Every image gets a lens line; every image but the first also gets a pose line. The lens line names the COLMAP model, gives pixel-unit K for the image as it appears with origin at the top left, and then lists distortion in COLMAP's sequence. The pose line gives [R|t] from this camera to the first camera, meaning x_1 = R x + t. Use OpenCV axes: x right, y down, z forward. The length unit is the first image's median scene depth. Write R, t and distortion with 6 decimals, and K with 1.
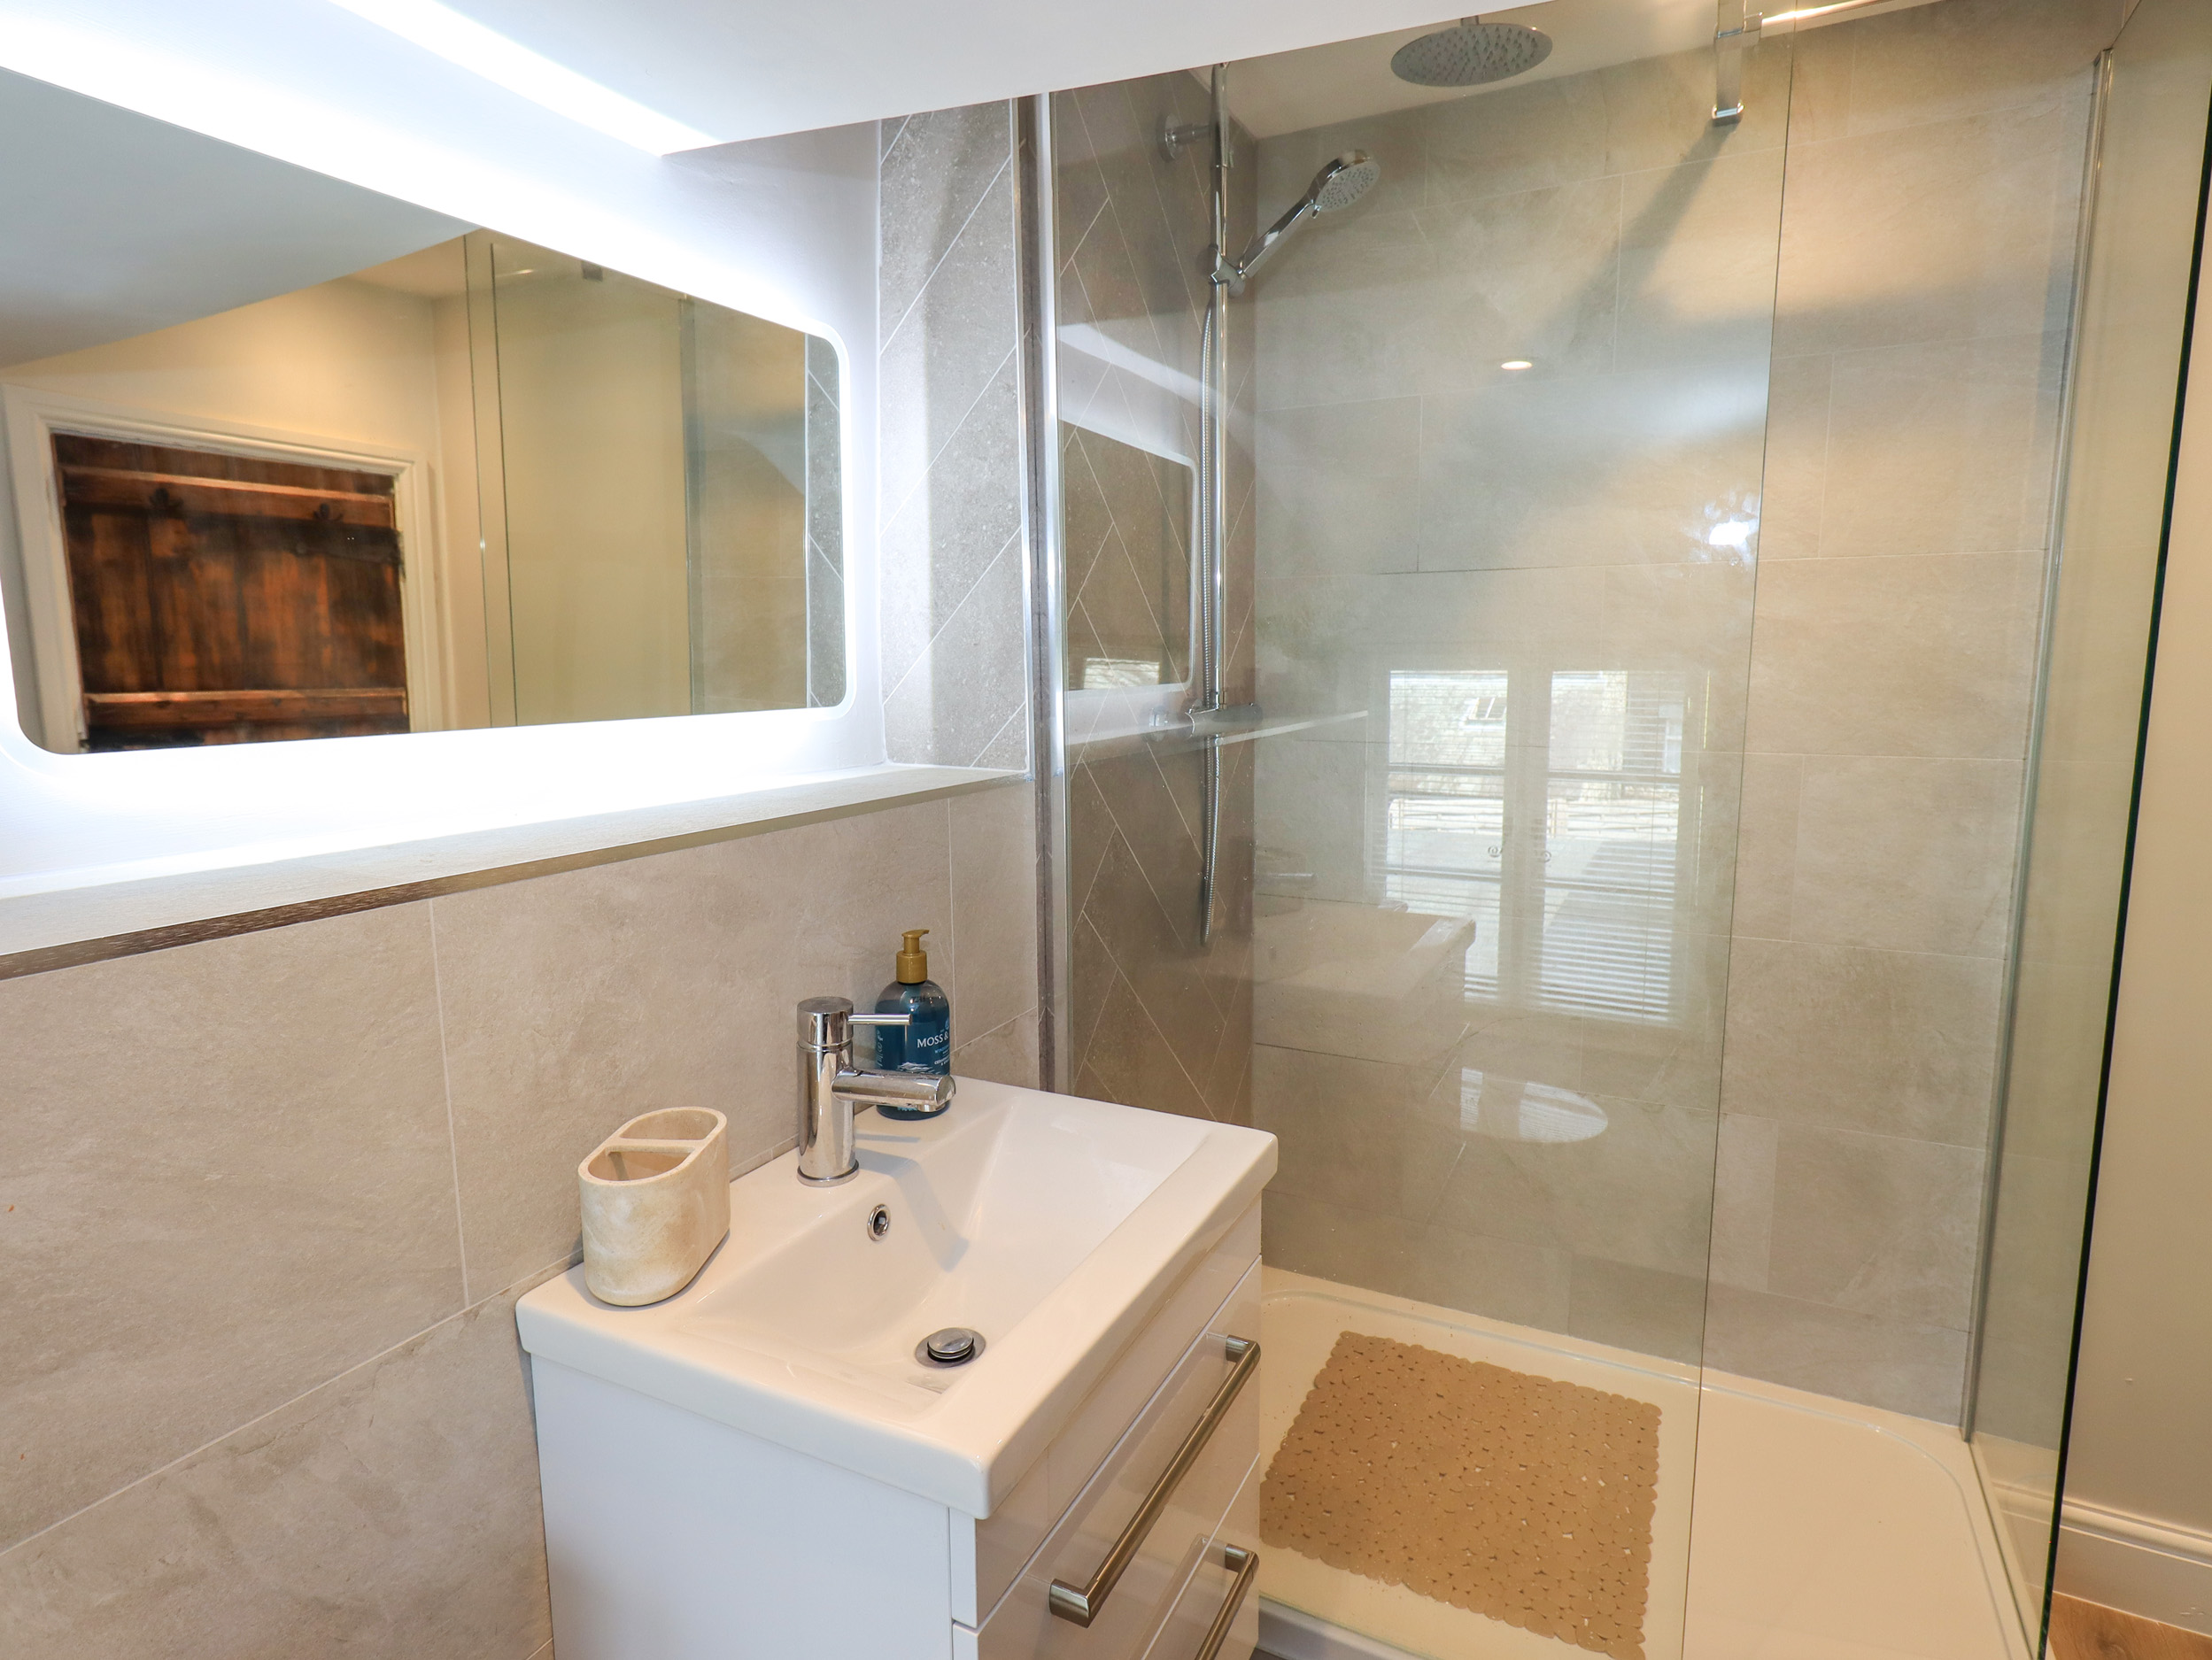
lens RADIAL K [[1163.1, 0, 1128.7], [0, 1163.1, 807.5], [0, 0, 1]] dist [0.003827, 0.000195]
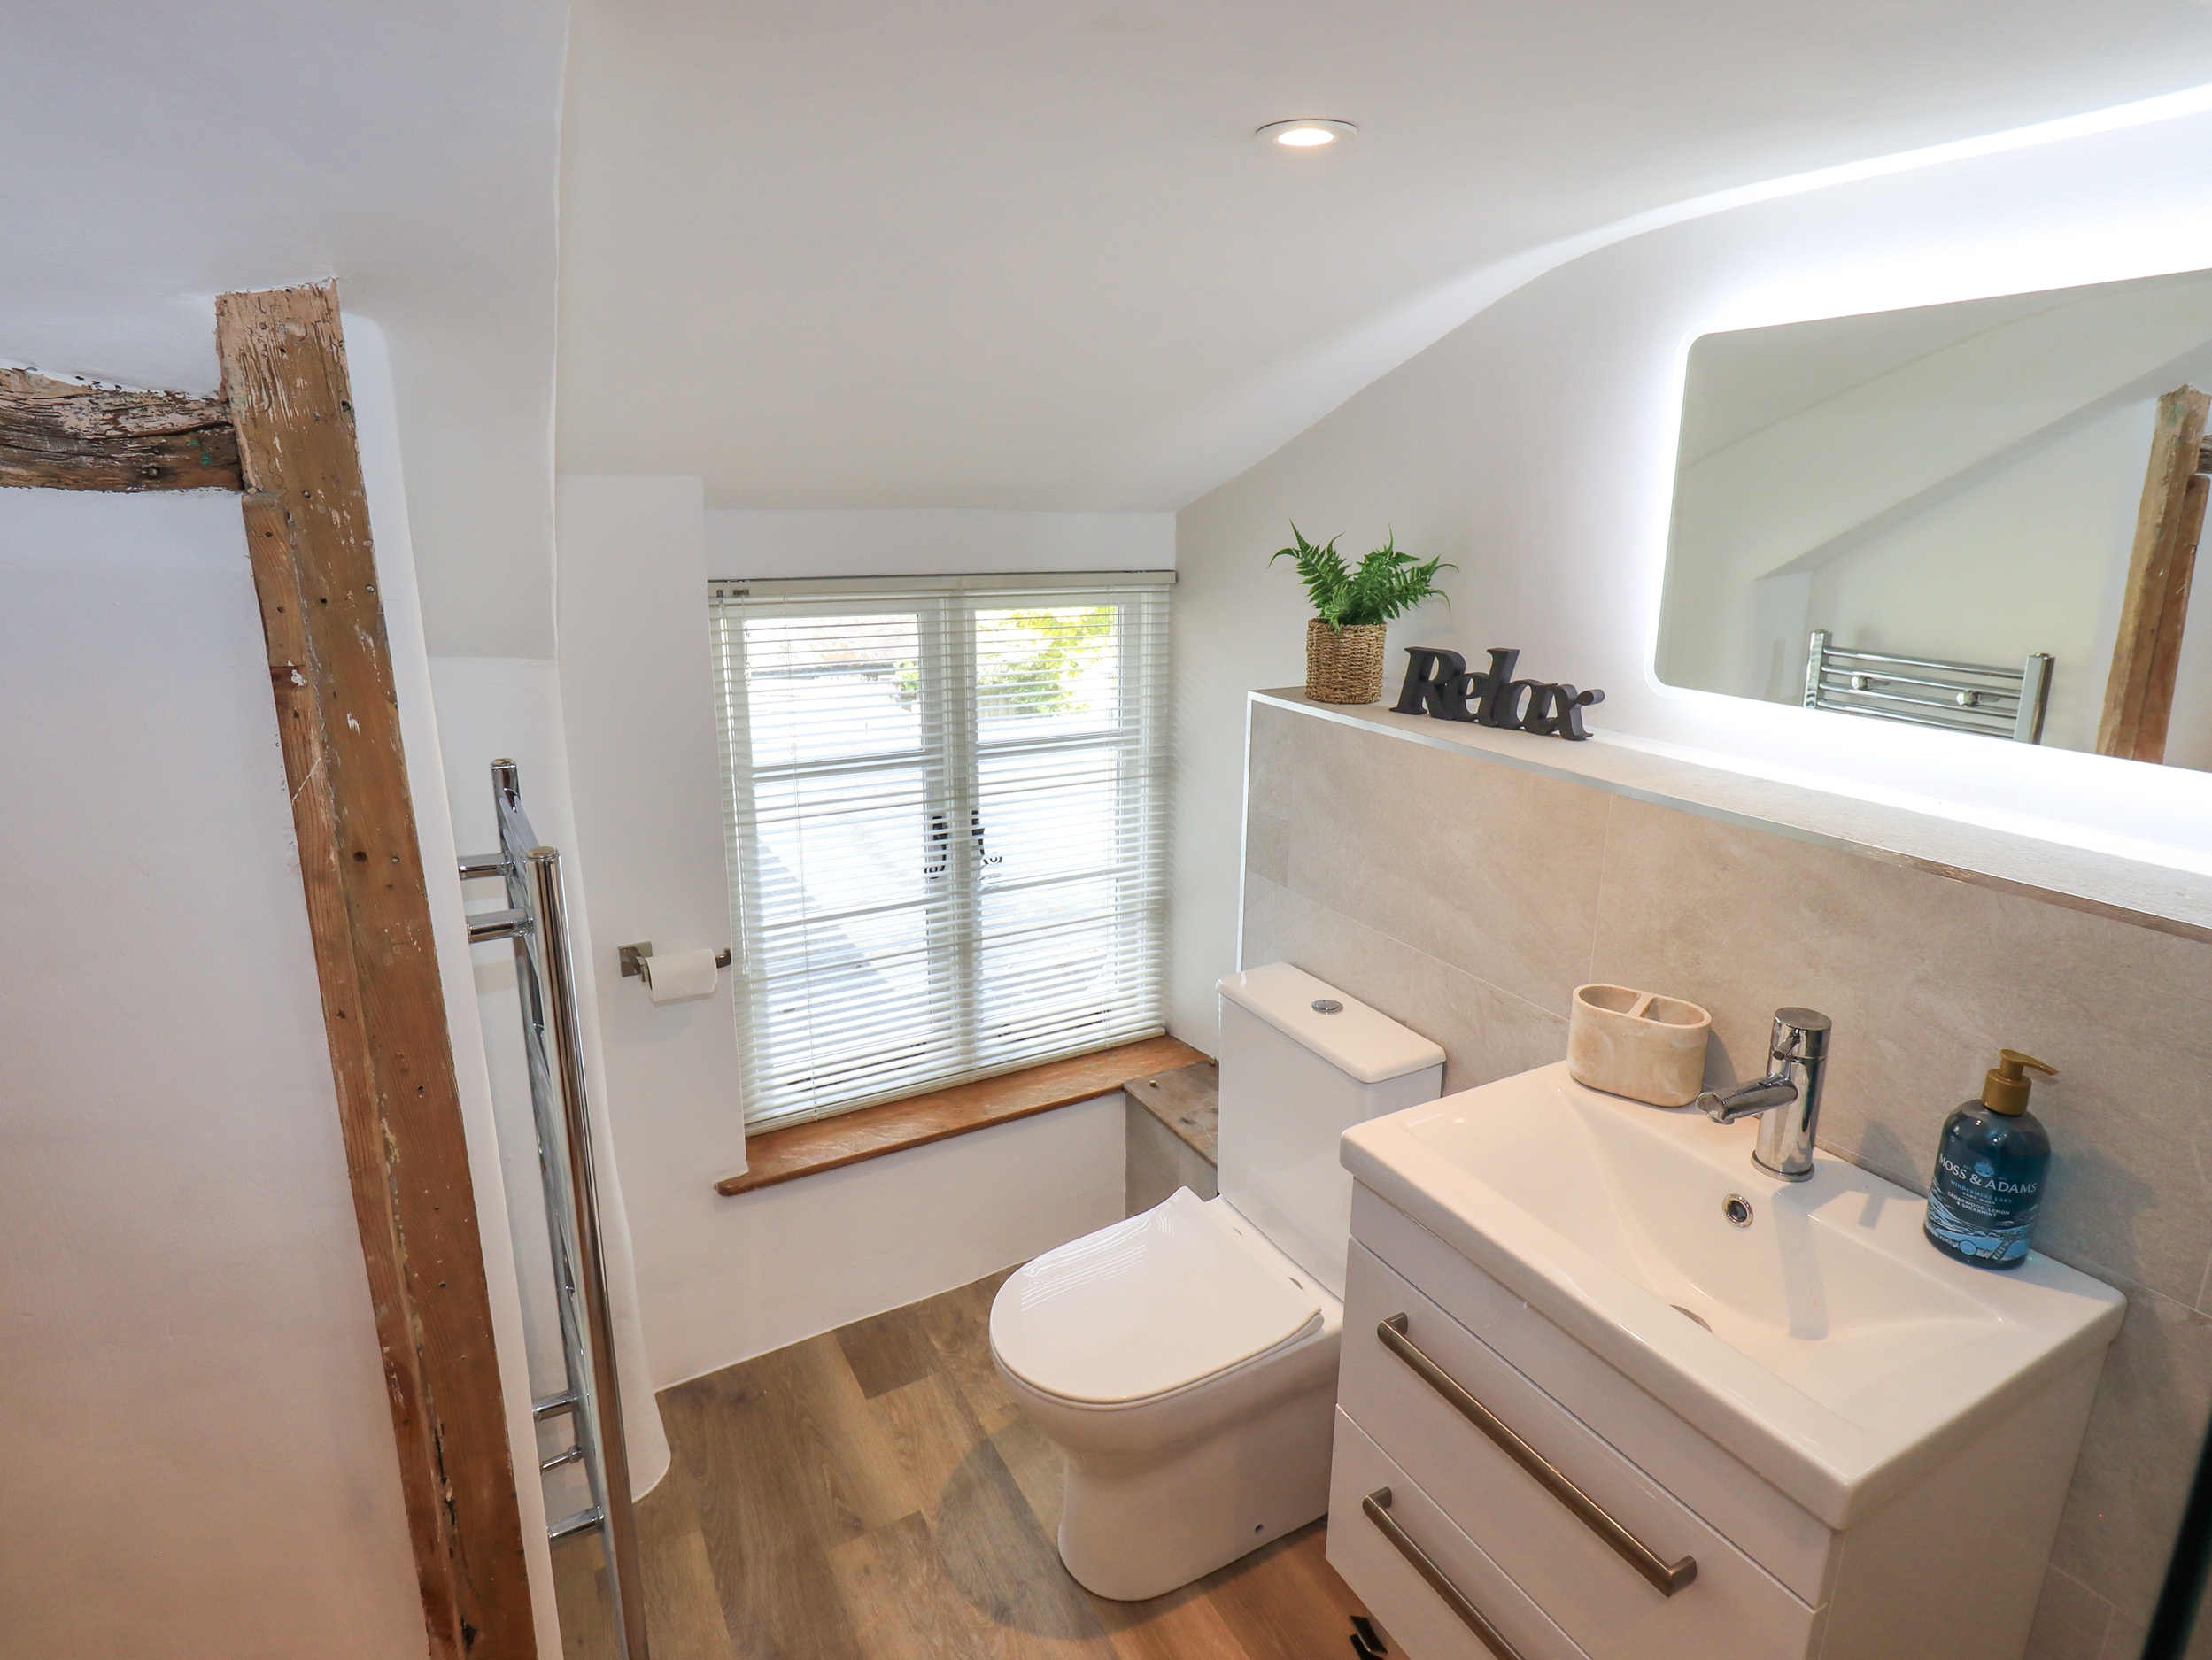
lens RADIAL K [[1163.1, 0, 1128.7], [0, 1163.1, 807.5], [0, 0, 1]] dist [0.003827, 0.000195]
pose [[-0.548893, 0.212425, -0.808450, 1.009506], [-0.119117, 0.937422, 0.327187, -0.322380], [0.827362, 0.275891, -0.489241, 1.068342]]
